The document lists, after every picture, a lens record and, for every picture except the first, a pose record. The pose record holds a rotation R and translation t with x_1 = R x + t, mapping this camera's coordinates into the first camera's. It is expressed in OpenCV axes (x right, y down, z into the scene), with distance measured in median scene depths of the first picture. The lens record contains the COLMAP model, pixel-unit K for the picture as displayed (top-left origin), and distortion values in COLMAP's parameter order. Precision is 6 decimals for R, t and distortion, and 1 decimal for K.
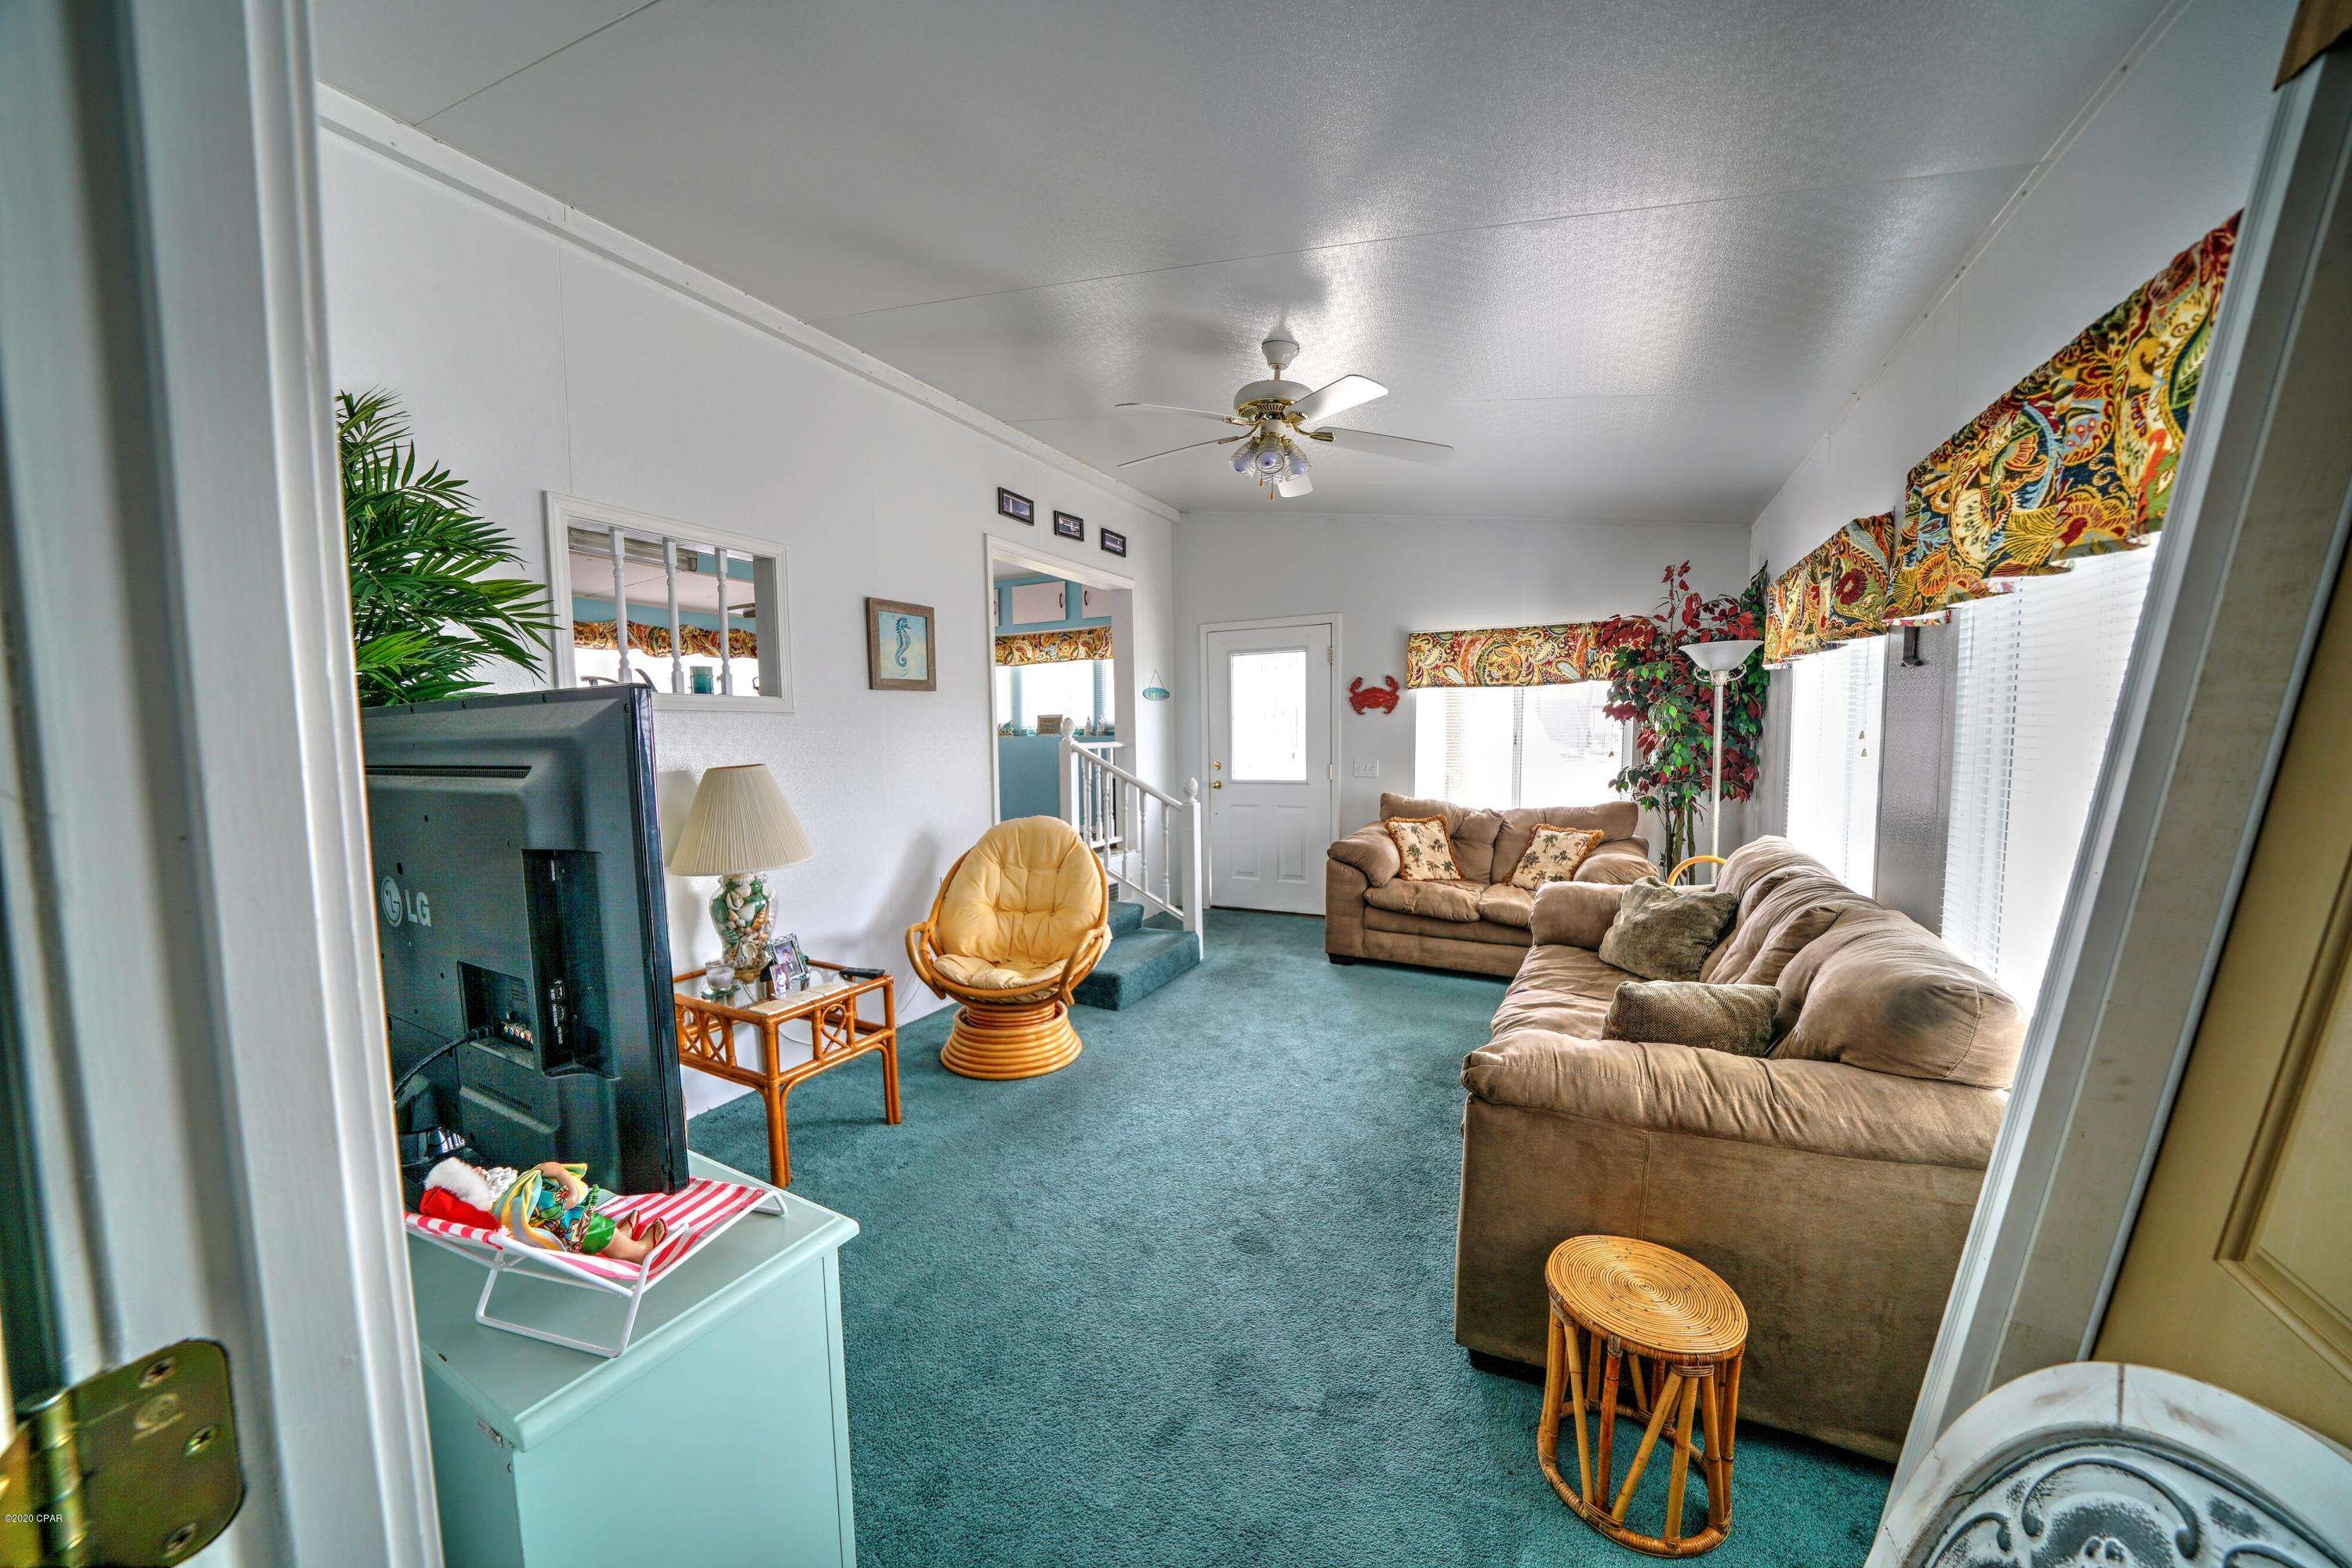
lens RADIAL K [[816.0, 0, 1148.8], [0, 816.0, 796.3], [0, 0, 1]] dist [-0.027657, 0.002876]
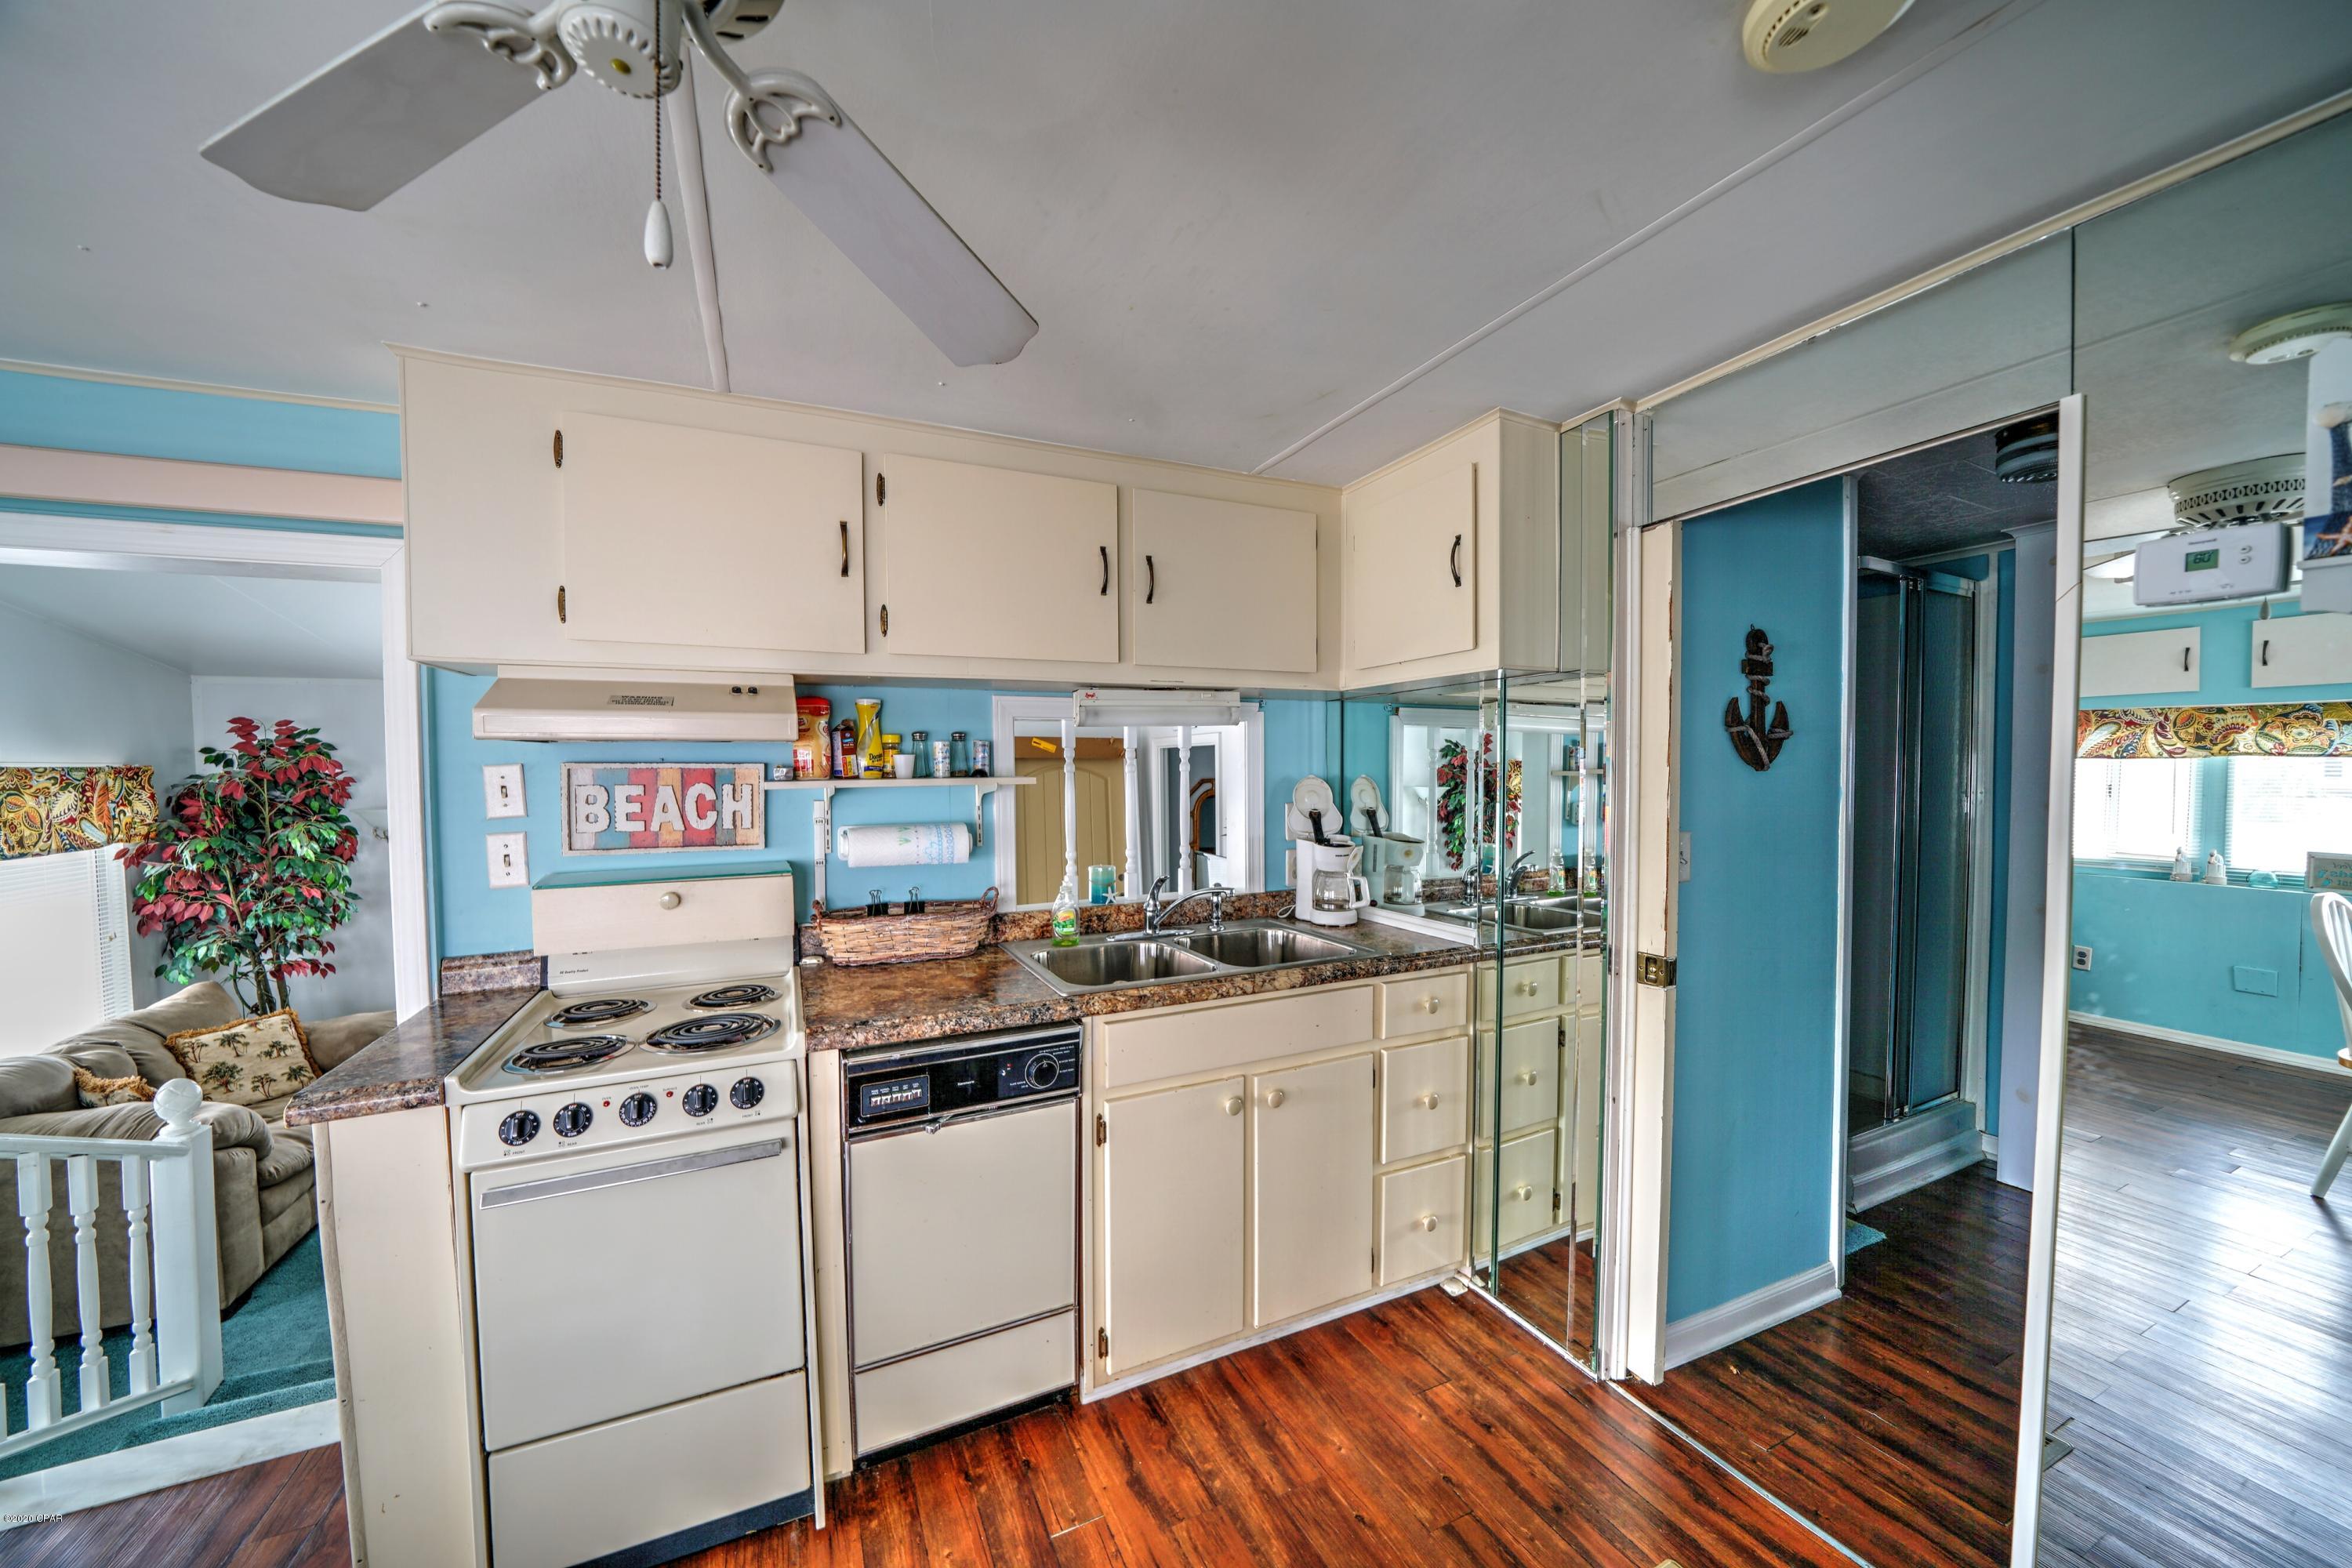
lens RADIAL K [[813.4, 0, 1149.7], [0, 813.4, 795.6], [0, 0, 1]] dist [-0.026222, 0.003065]
pose [[-0.797064, -0.000595, 0.603895, -0.657220], [0.068919, 0.993376, 0.091943, -0.184394], [-0.599949, 0.114905, -0.791744, 0.975740]]
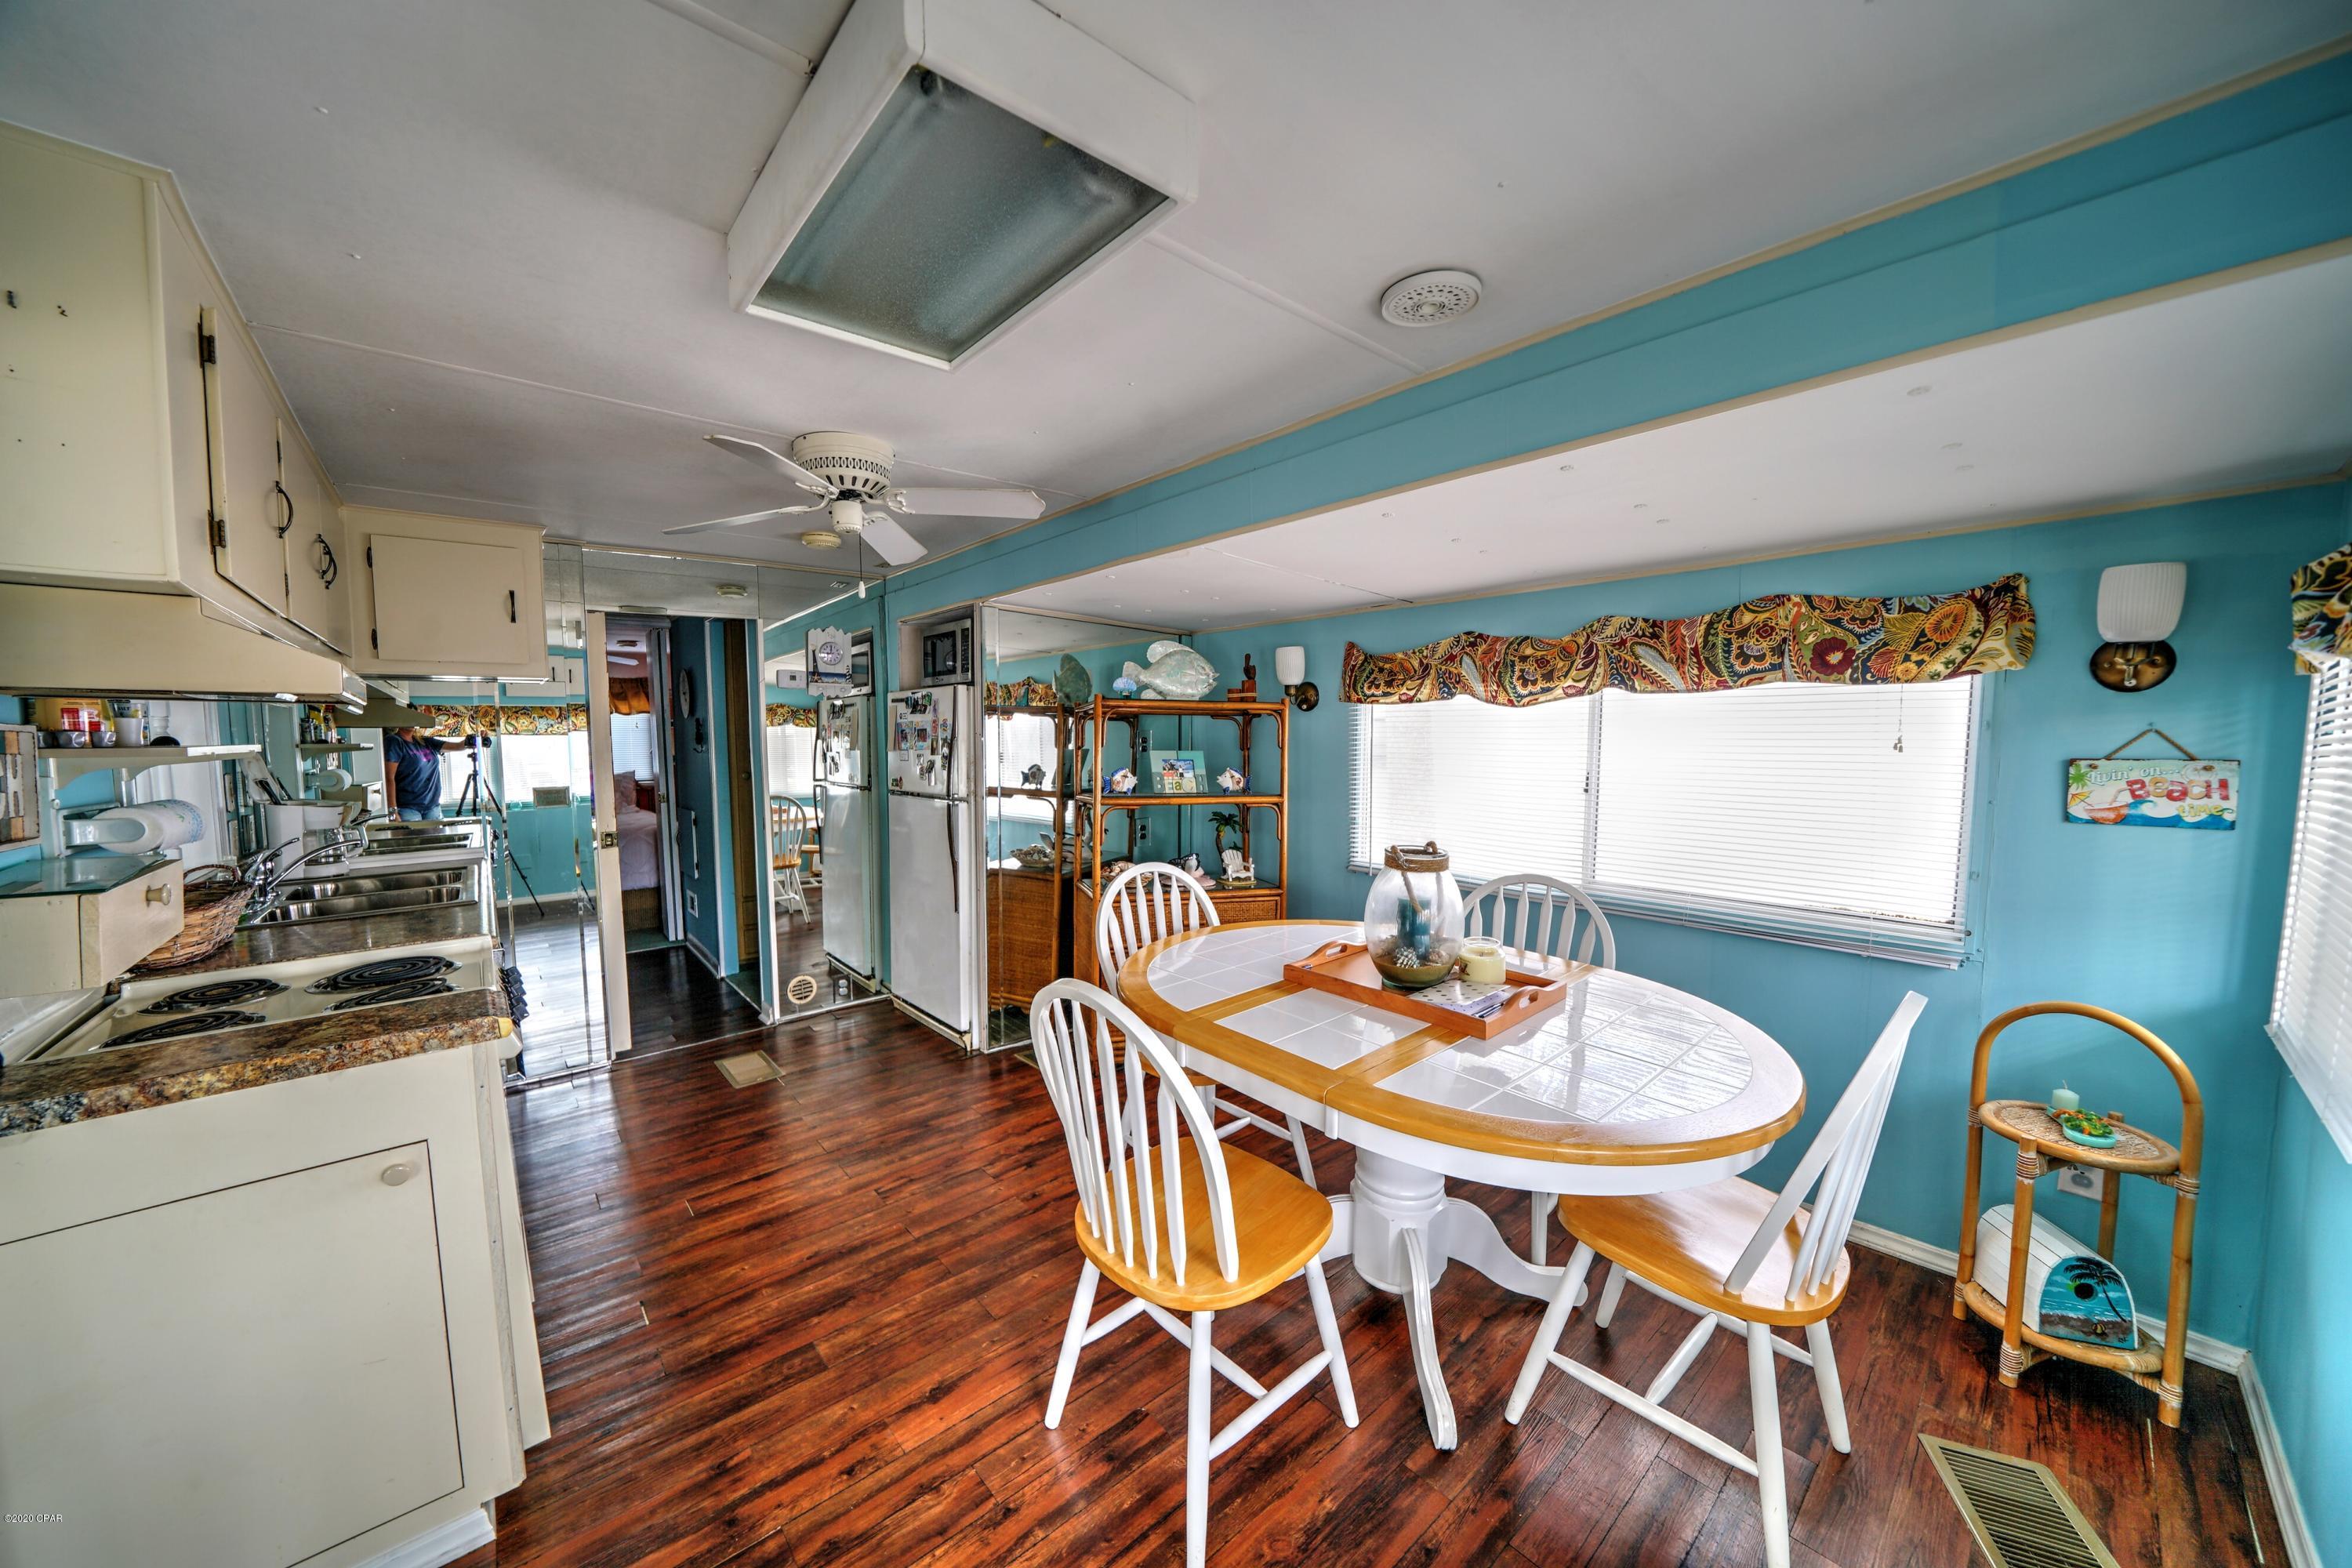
lens RADIAL K [[816.0, 0, 1148.8], [0, 816.0, 796.3], [0, 0, 1]] dist [-0.027657, 0.002876]
pose [[-0.362013, 0.091596, -0.927662, -0.150604], [-0.060912, 0.990709, 0.121591, -0.210266], [0.930181, 0.100524, -0.353071, 1.244140]]
